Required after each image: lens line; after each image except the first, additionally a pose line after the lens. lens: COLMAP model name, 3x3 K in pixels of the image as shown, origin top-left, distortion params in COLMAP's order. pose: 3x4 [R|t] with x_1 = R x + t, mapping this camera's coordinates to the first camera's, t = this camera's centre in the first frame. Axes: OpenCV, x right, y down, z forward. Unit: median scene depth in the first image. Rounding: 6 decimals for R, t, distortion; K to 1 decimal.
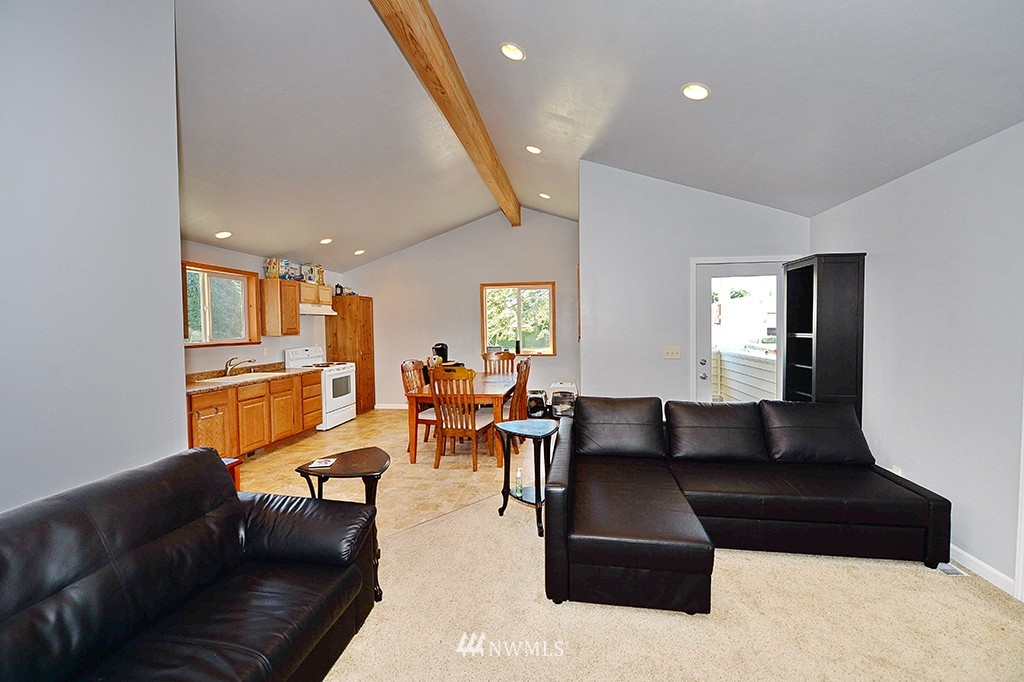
lens RADIAL K [[407.9, 0, 511.9], [0, 407.9, 340.8], [0, 0, 1]] dist [-0.006204, -0.000956]
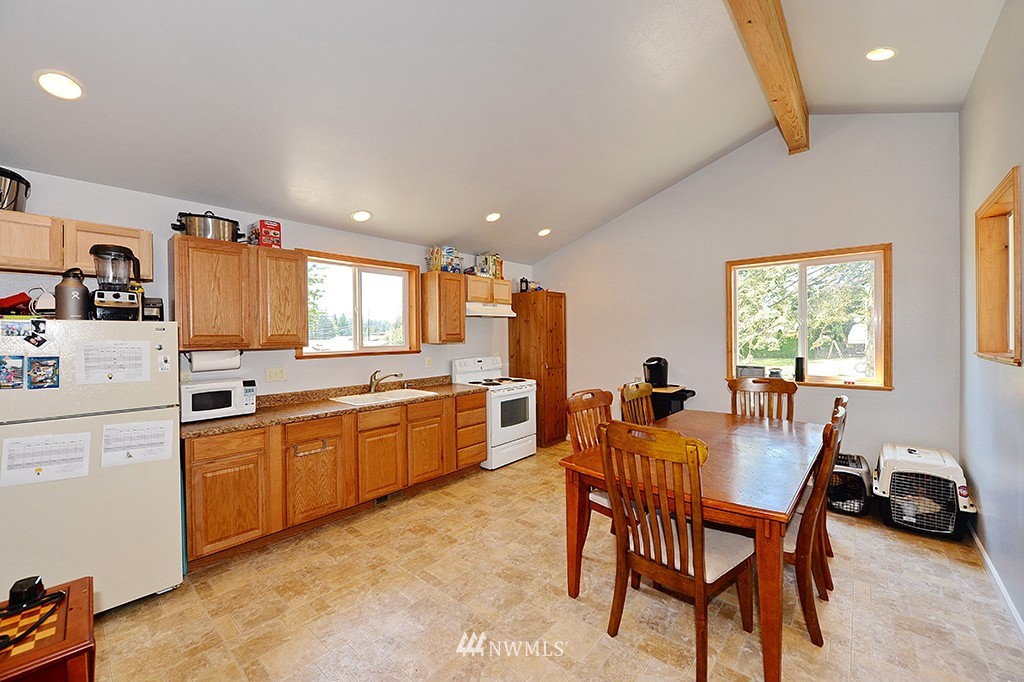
lens RADIAL K [[407.9, 0, 513.5], [0, 407.9, 337.8], [0, 0, 1]] dist [-0.006204, -0.000956]
pose [[0.847941, 0.010143, -0.529994, -0.025179], [-0.019935, 0.999720, -0.012761, -0.014130], [0.529716, 0.021386, 0.847906, 0.363688]]
